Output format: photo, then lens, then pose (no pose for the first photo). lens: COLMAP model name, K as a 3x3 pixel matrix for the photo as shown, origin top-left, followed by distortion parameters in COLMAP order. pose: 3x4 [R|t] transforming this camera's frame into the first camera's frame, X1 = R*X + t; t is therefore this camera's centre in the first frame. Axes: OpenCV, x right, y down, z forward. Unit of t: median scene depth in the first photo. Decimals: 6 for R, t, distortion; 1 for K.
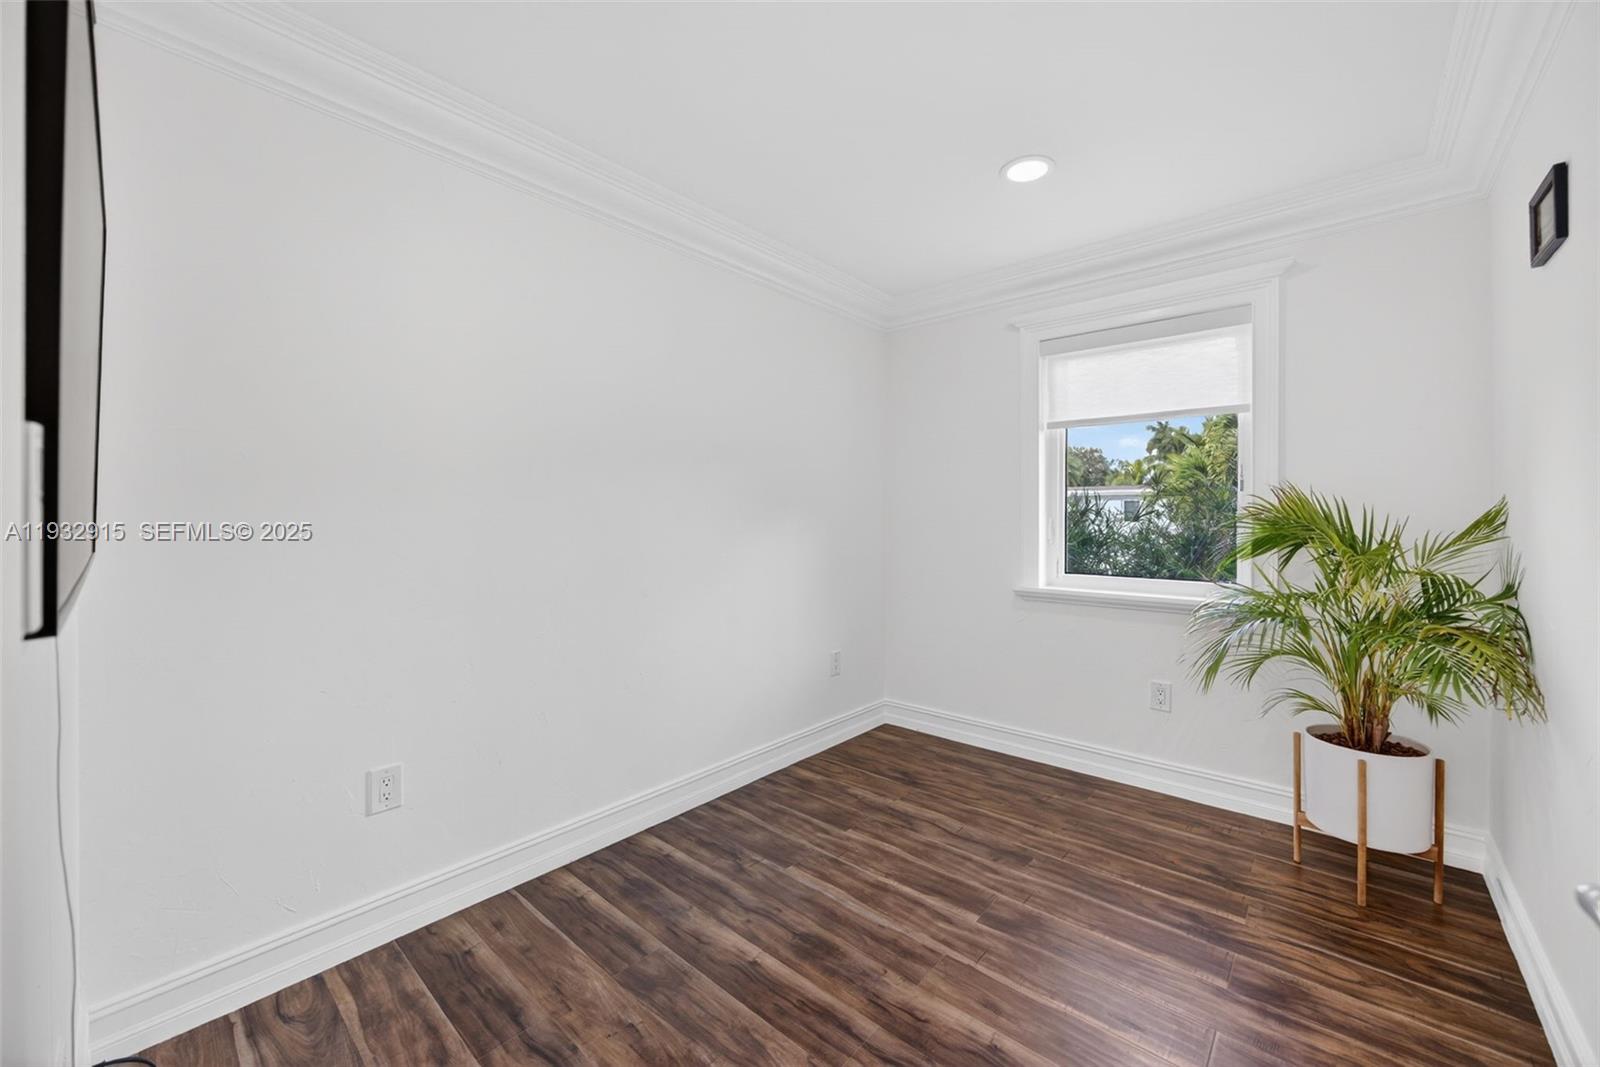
lens RADIAL K [[625.1, 0, 794.2], [0, 625.1, 522.3], [0, 0, 1]] dist [-0.000215, 0.000396]
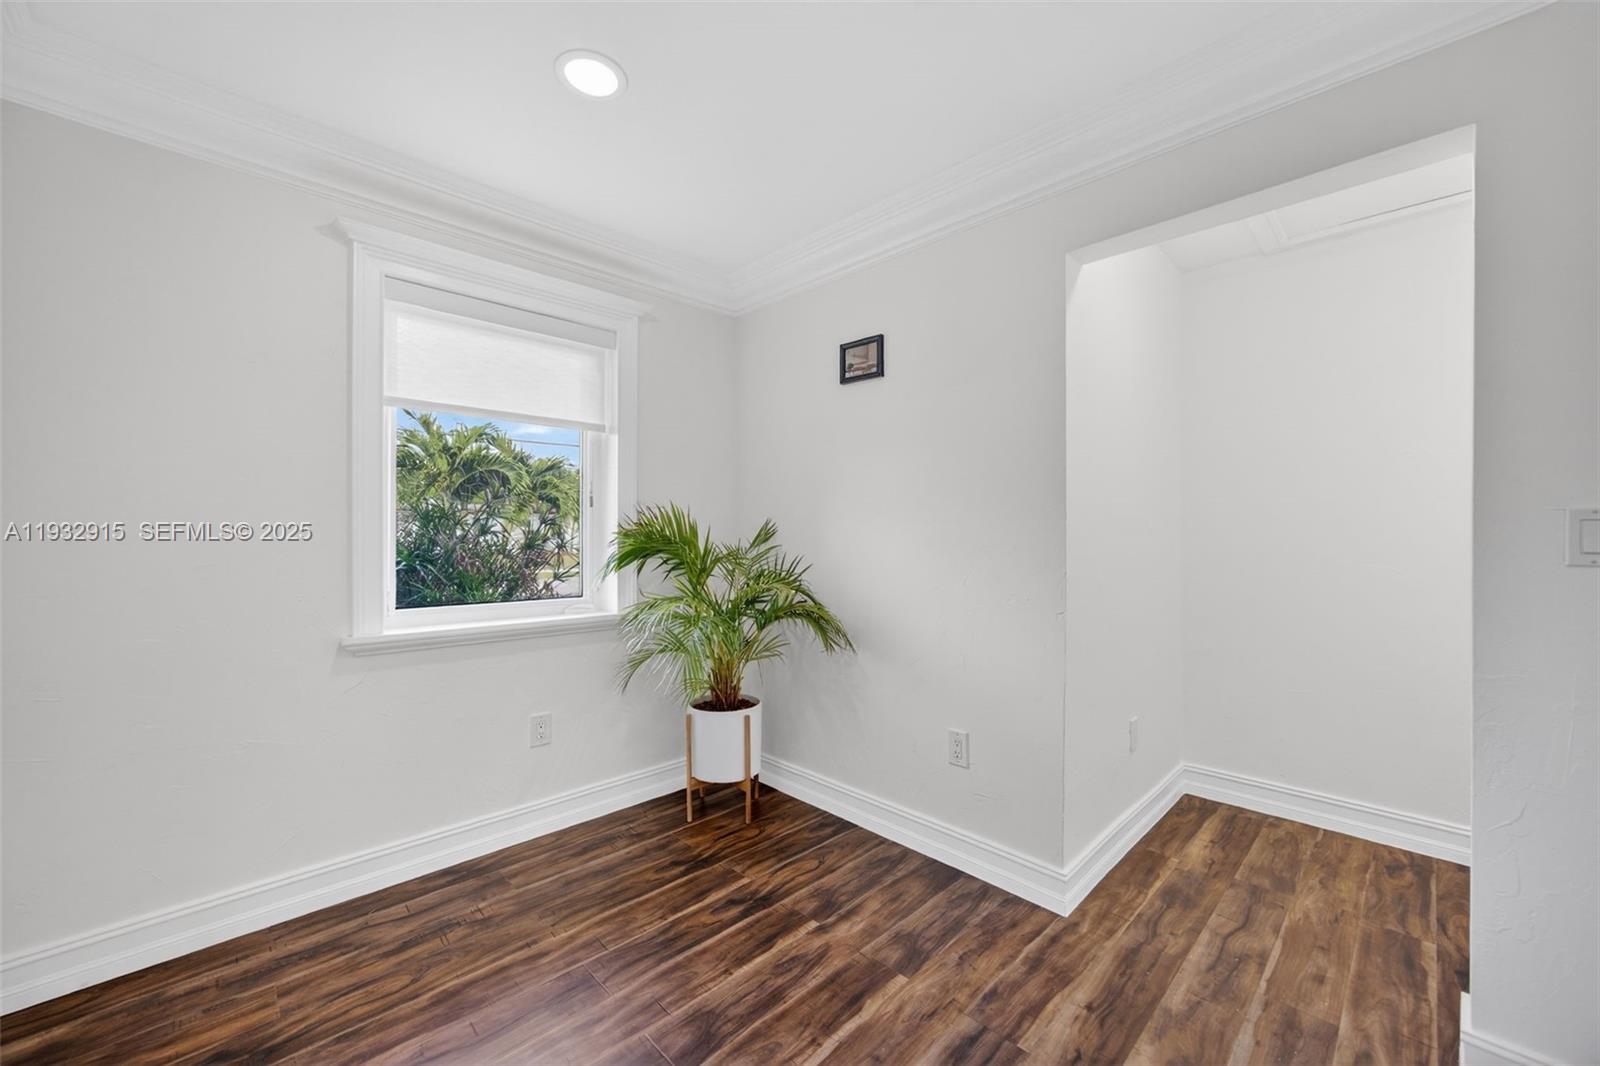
lens RADIAL K [[641.4, 0, 799.3], [0, 641.4, 482.4], [0, 0, 1]] dist [-0.000210, 0.000161]
pose [[0.056430, 0.082909, 0.994958, -0.407250], [0.001028, 0.996541, -0.083099, -0.003991], [-0.998406, 0.005713, 0.056149, 0.630492]]
